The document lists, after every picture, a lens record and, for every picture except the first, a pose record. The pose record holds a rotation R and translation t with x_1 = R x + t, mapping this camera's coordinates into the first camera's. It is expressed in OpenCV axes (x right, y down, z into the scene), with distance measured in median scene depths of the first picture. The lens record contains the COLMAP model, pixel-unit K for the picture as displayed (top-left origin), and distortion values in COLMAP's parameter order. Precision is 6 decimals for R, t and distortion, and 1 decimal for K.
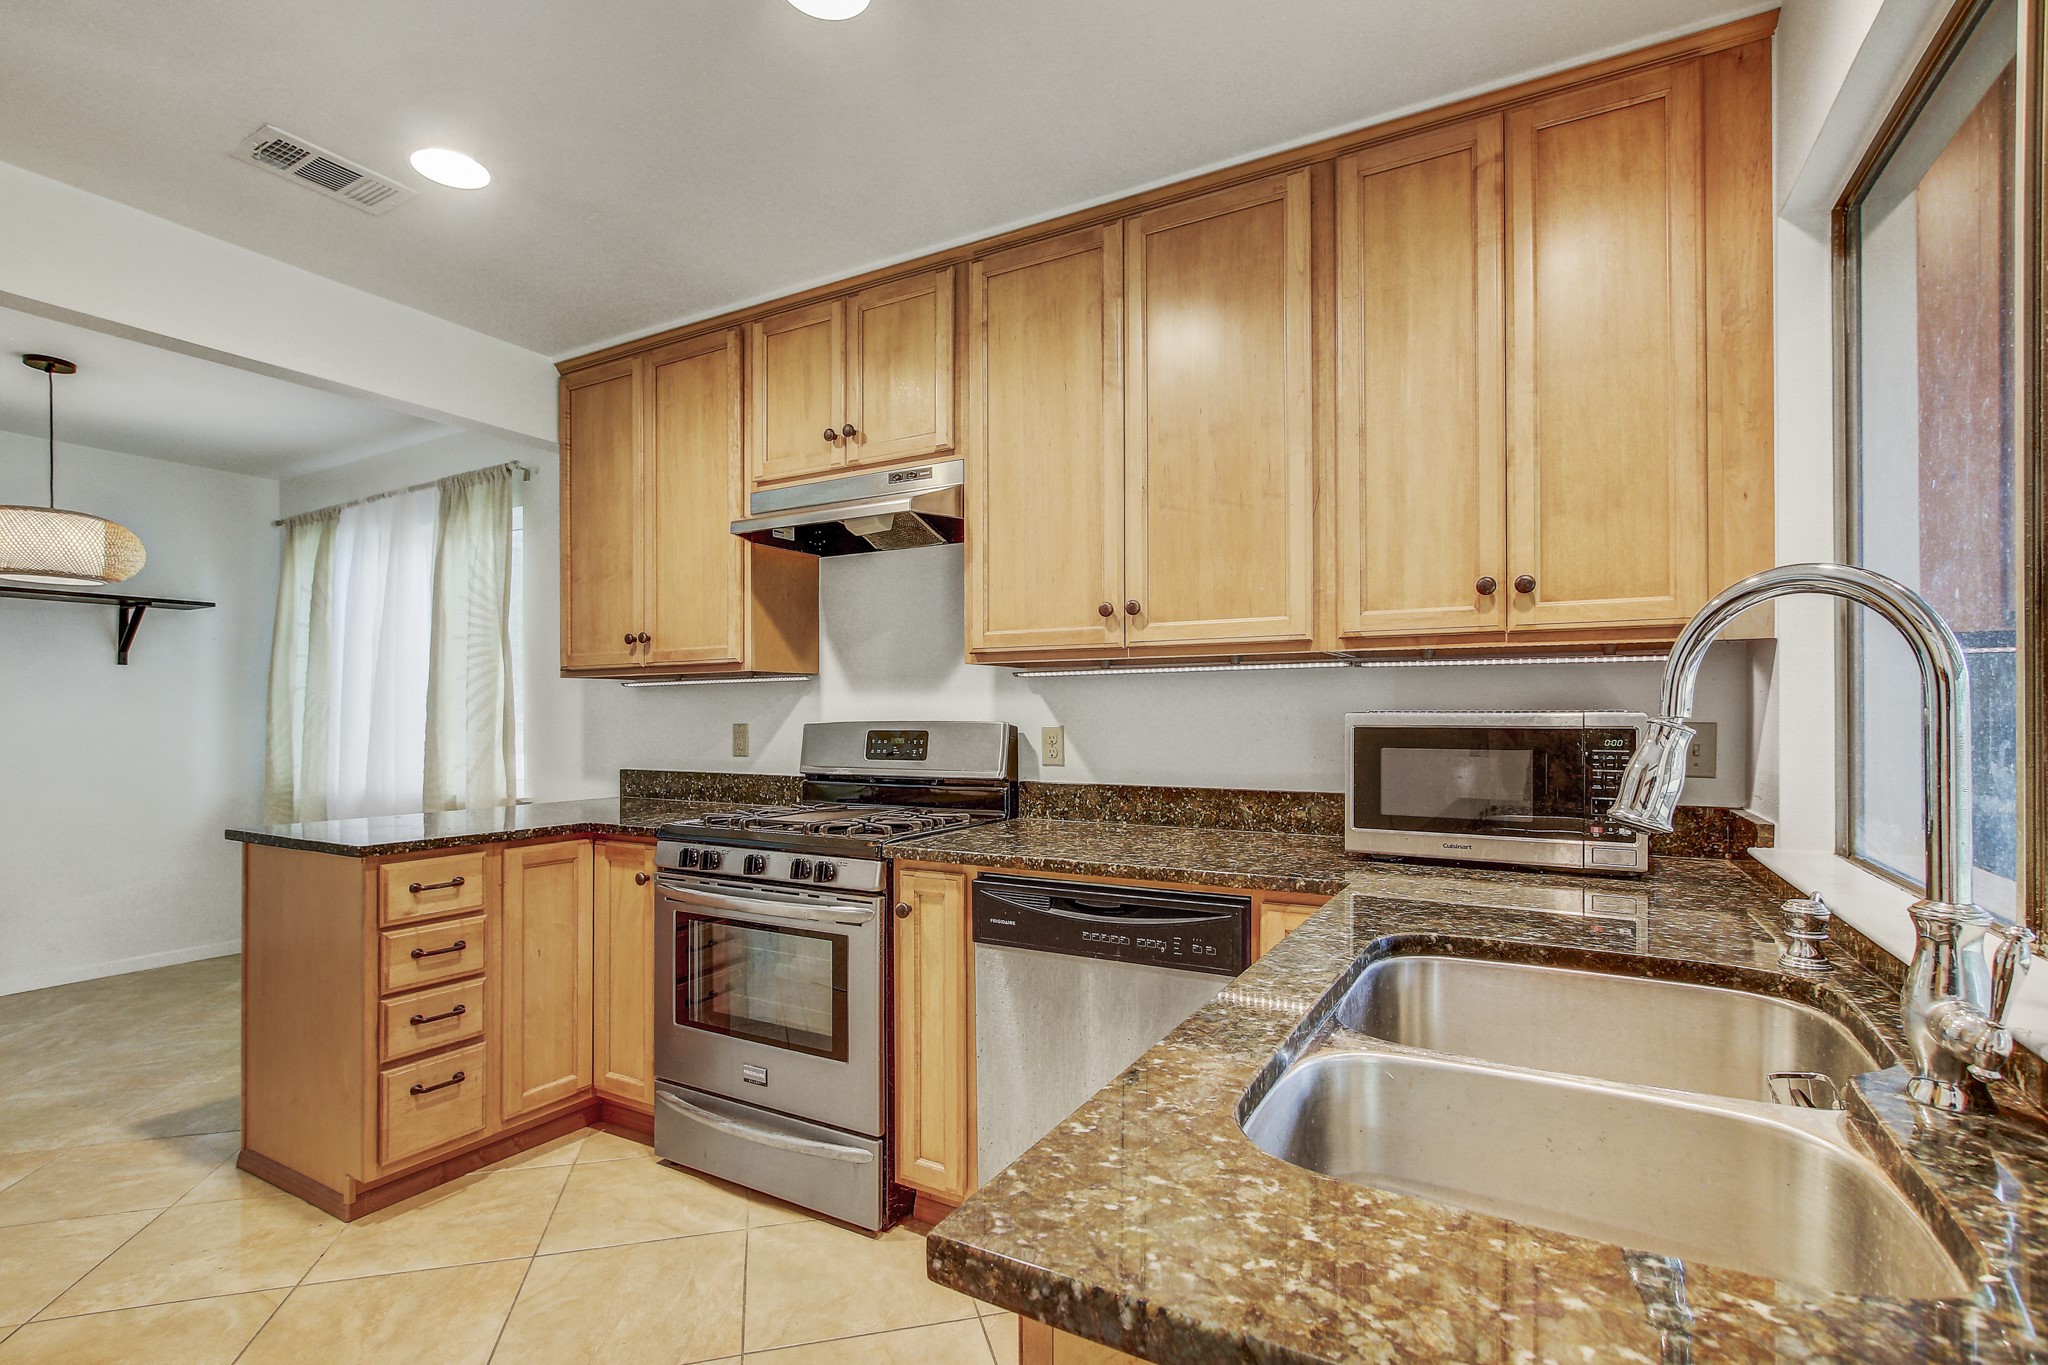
lens RADIAL K [[949.2, 0, 1017.8], [0, 949.2, 700.4], [0, 0, 1]] dist [-0.009739, 0.001253]
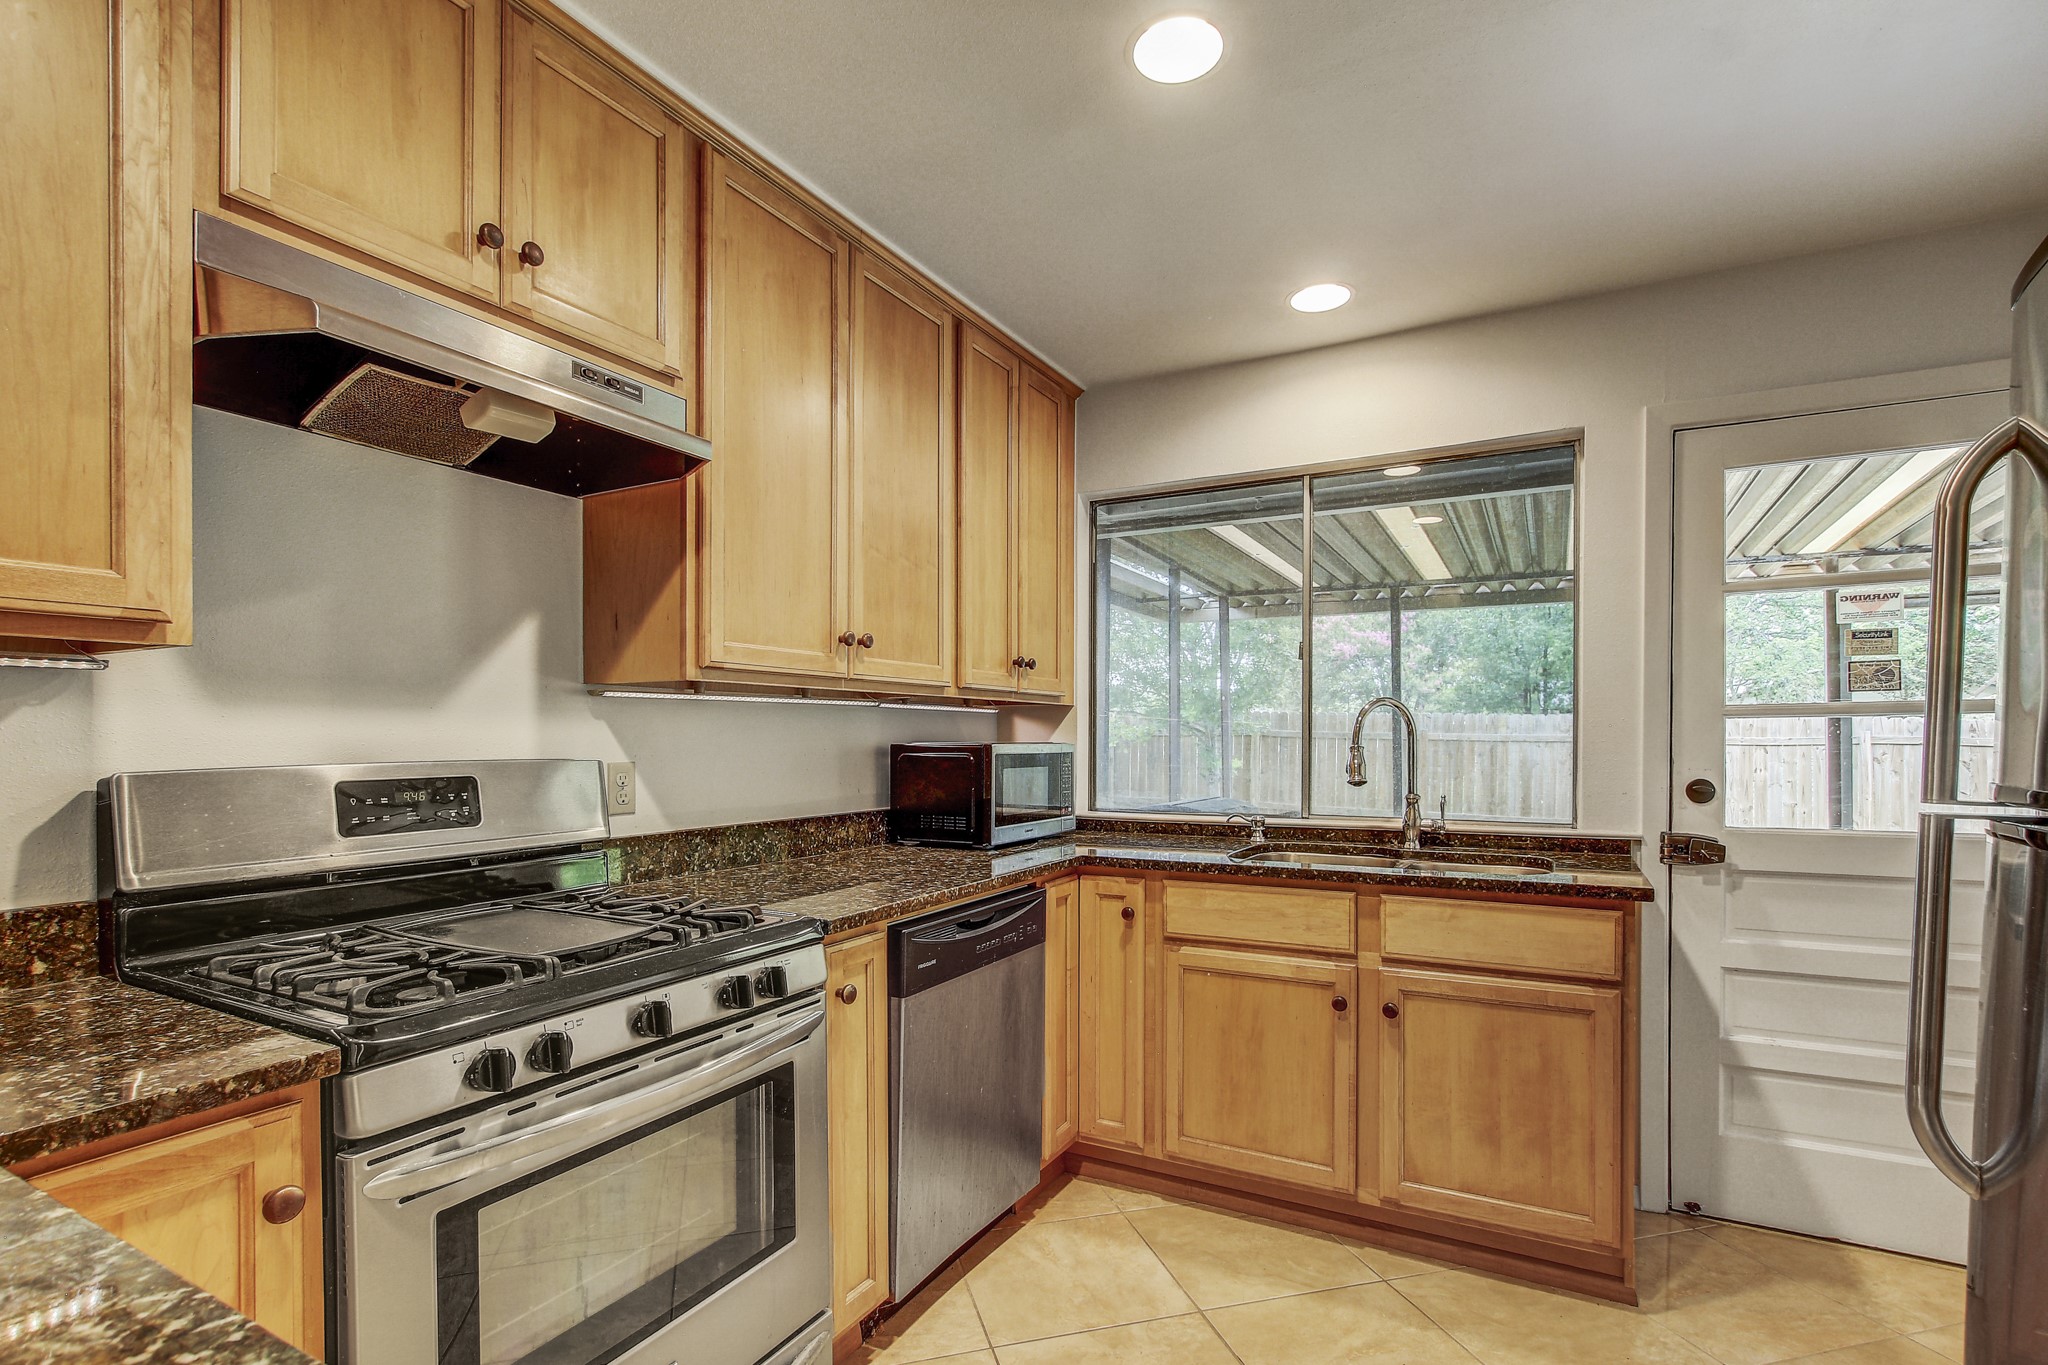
lens RADIAL K [[949.2, 0, 1016.5], [0, 949.2, 736.8], [0, 0, 1]] dist [-0.009739, 0.001253]
pose [[-0.000629, 0.005457, 0.999985, -0.792911], [-0.009140, 0.999943, -0.005462, 0.007891], [-0.999958, -0.009144, -0.000579, 0.747355]]
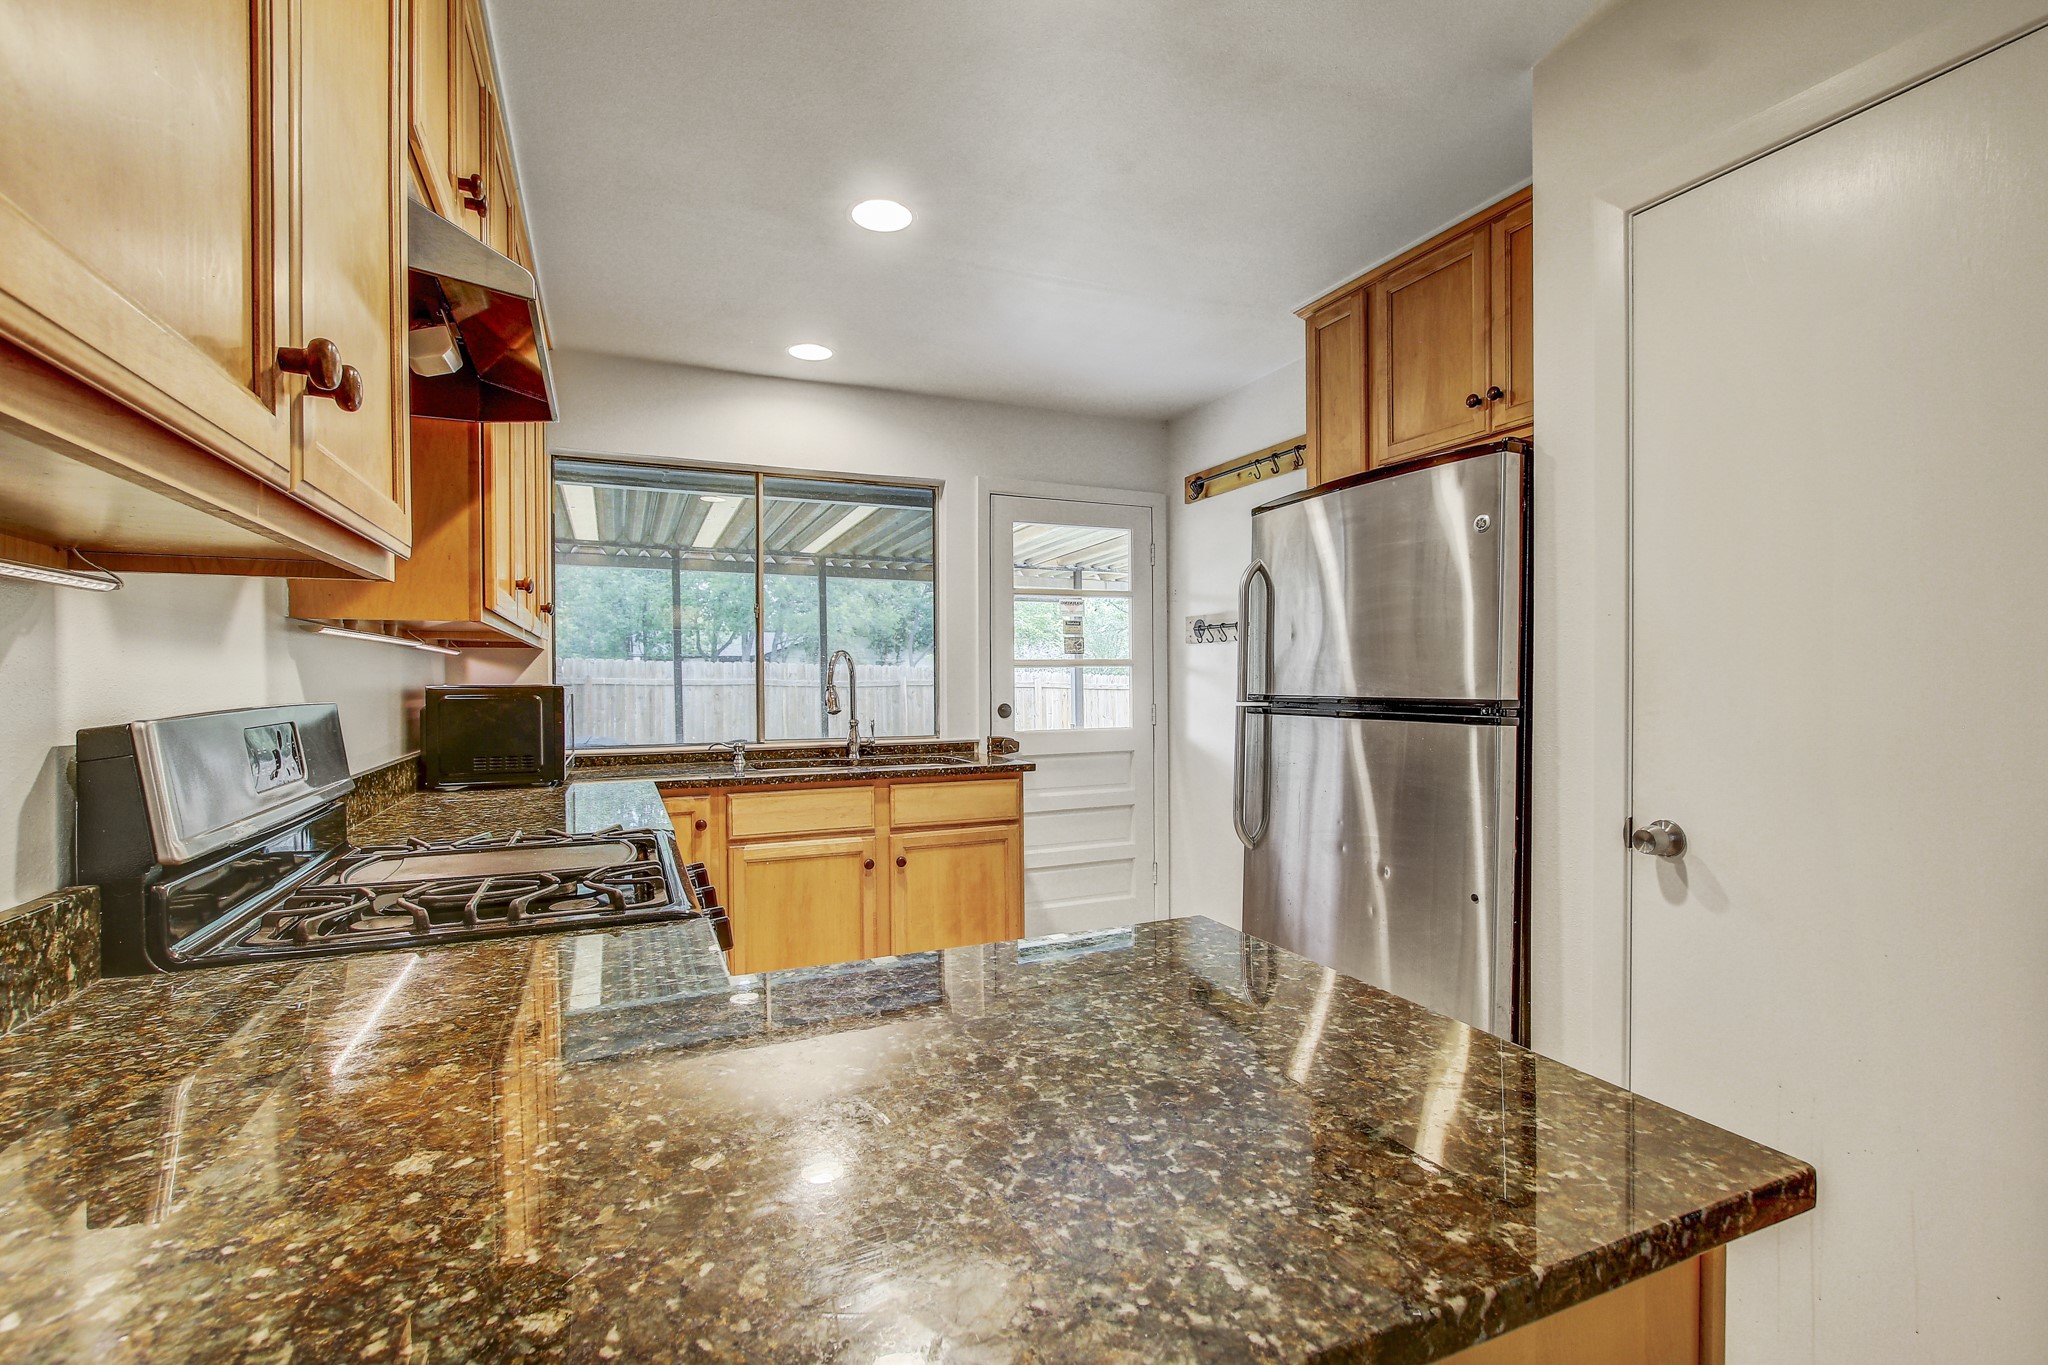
lens RADIAL K [[949.2, 0, 1017.4], [0, 949.2, 687.5], [0, 0, 1]] dist [-0.009739, 0.001253]
pose [[-0.793791, 0.003144, 0.608182, -0.838459], [0.000532, 0.999990, -0.004474, 0.019689], [-0.608190, -0.003228, -0.793785, 1.358087]]
